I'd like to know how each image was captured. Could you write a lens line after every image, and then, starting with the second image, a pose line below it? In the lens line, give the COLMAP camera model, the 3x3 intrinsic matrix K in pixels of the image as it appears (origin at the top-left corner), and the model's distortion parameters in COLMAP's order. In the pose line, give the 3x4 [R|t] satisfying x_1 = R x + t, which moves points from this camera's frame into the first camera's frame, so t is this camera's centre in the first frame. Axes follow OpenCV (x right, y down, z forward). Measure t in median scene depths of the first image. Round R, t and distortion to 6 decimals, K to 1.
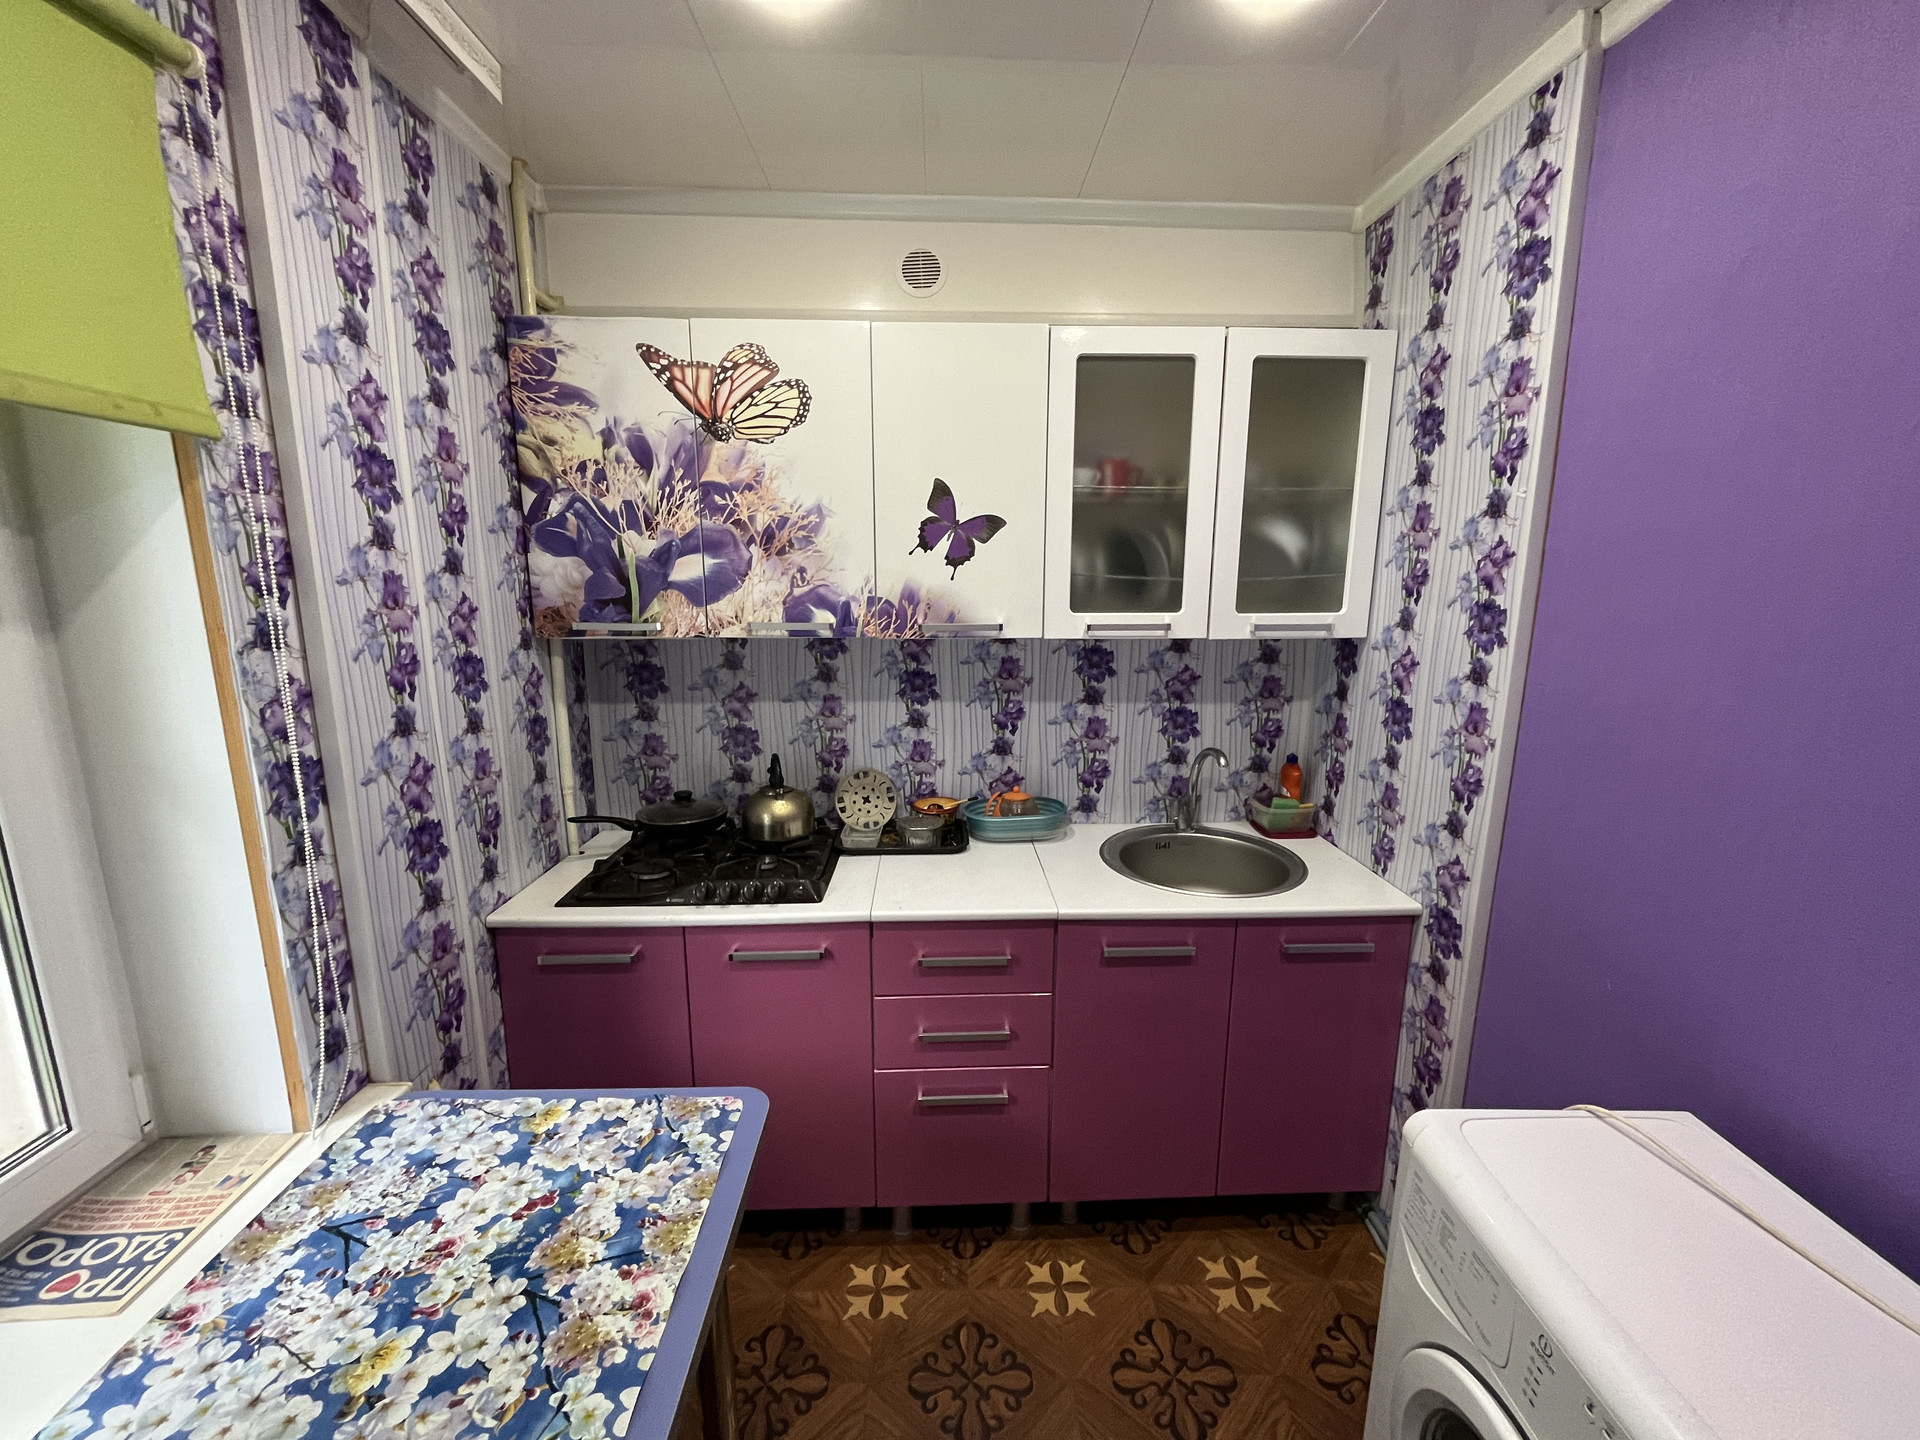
lens RADIAL K [[780.9, 0, 959.9], [0, 780.9, 721.0], [0, 0, 1]] dist [-0.003712, 0.000158]
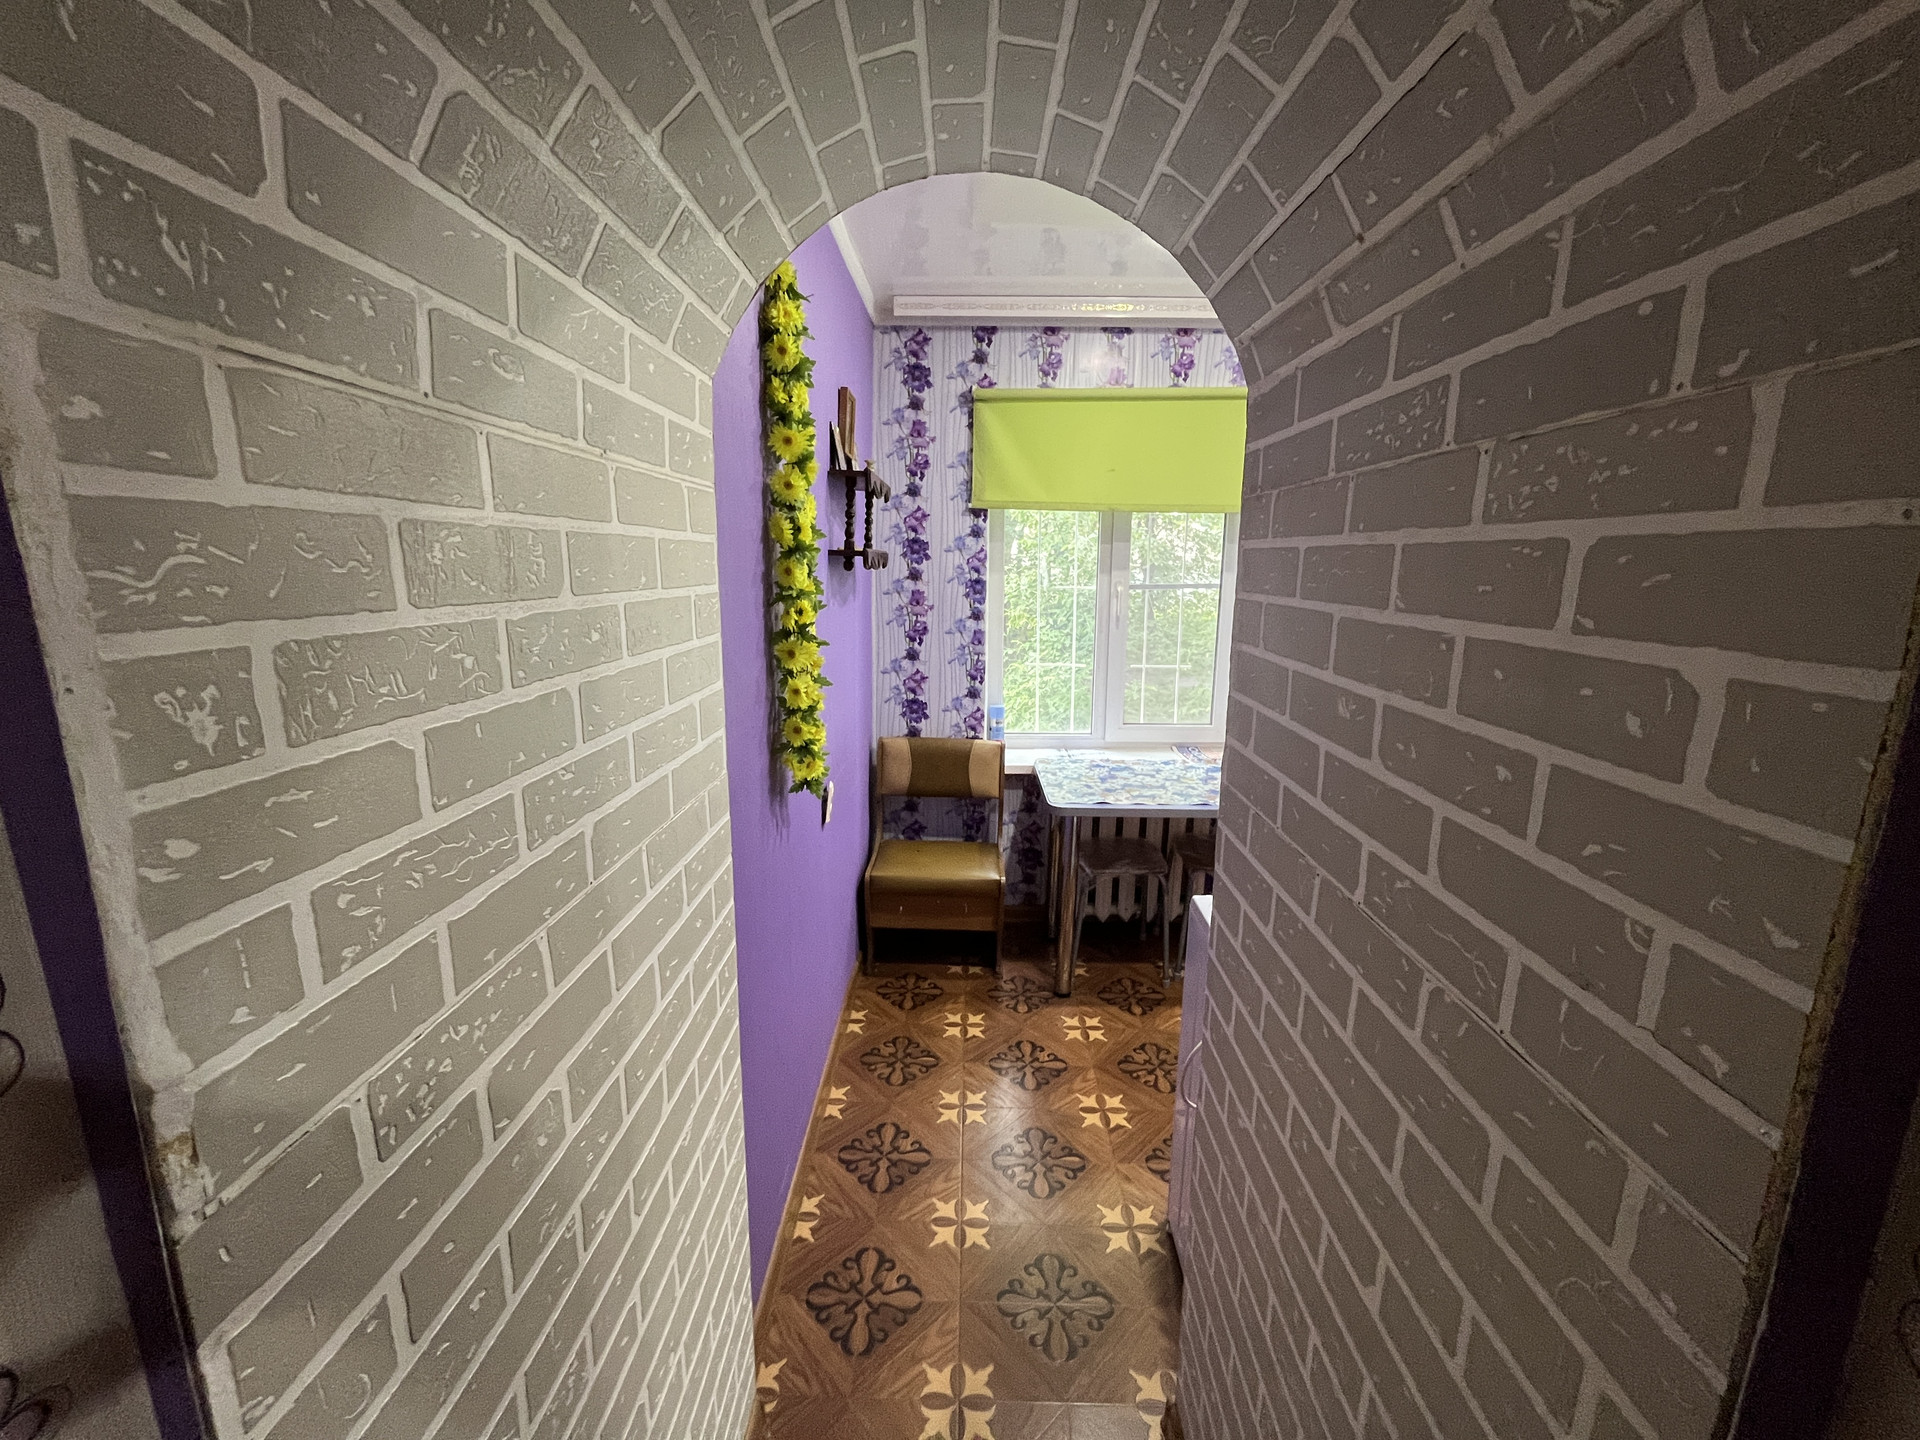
lens RADIAL K [[780.9, 0, 965.0], [0, 780.9, 719.9], [0, 0, 1]] dist [-0.003712, 0.000158]
pose [[-0.026365, 0.200806, -0.979276, 1.287928], [-0.196918, 0.959379, 0.202028, 0.022509], [0.980065, 0.198164, 0.014249, -0.049855]]
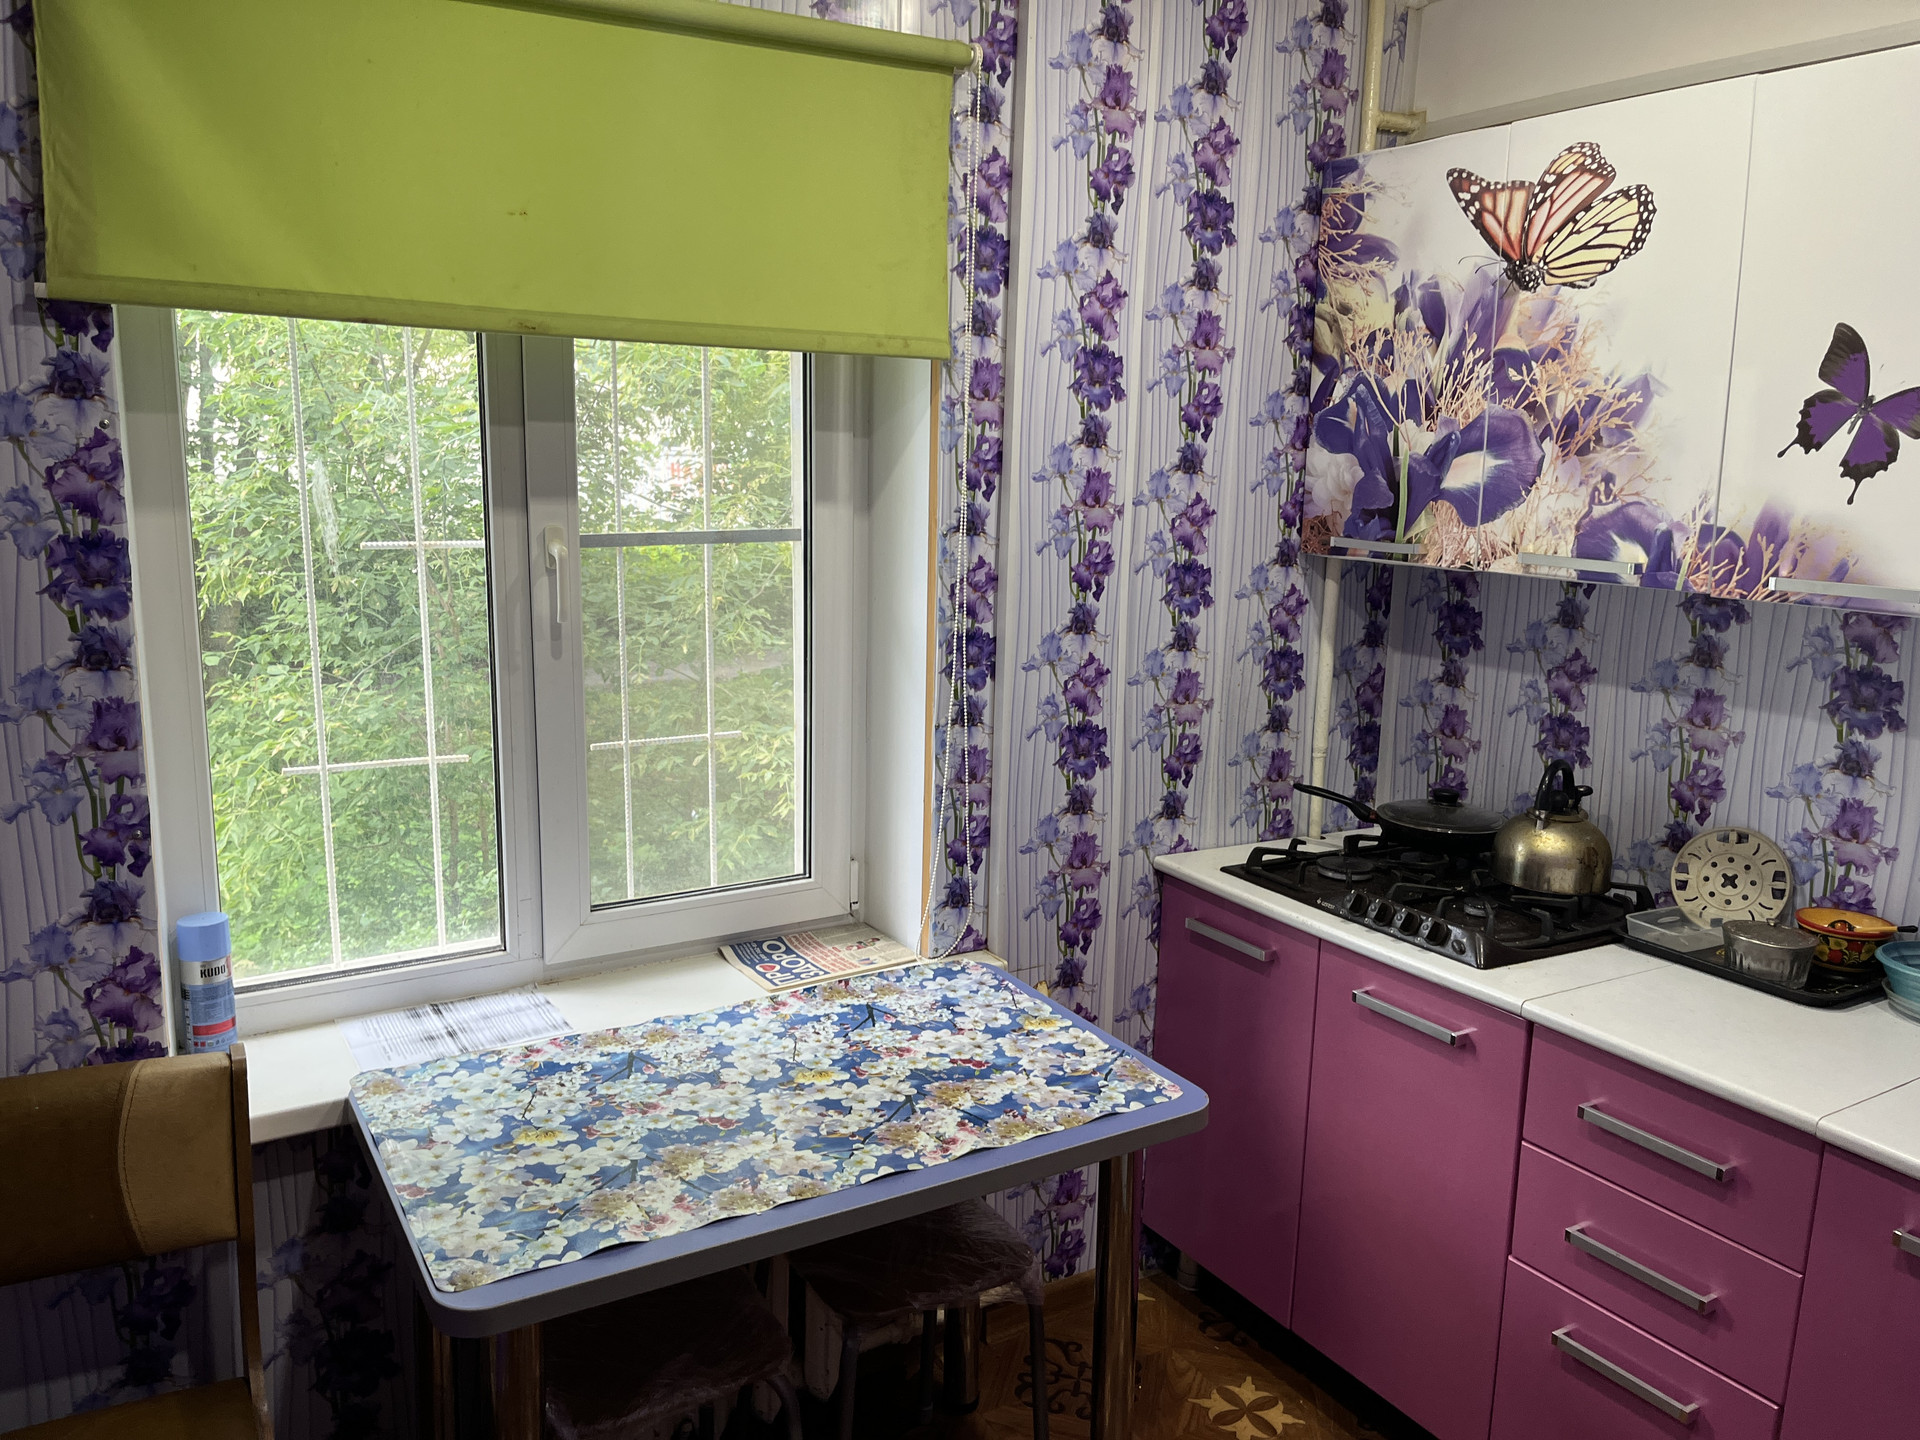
lens RADIAL K [[1448.4, 0, 958.3], [0, 1448.4, 705.7], [0, 0, 1]] dist [0.068075, -0.095615]
pose [[0.486733, 0.162940, -0.858220, 0.644677], [-0.185057, 0.979385, 0.080990, -0.008982], [0.853724, 0.119399, 0.506852, -0.048614]]
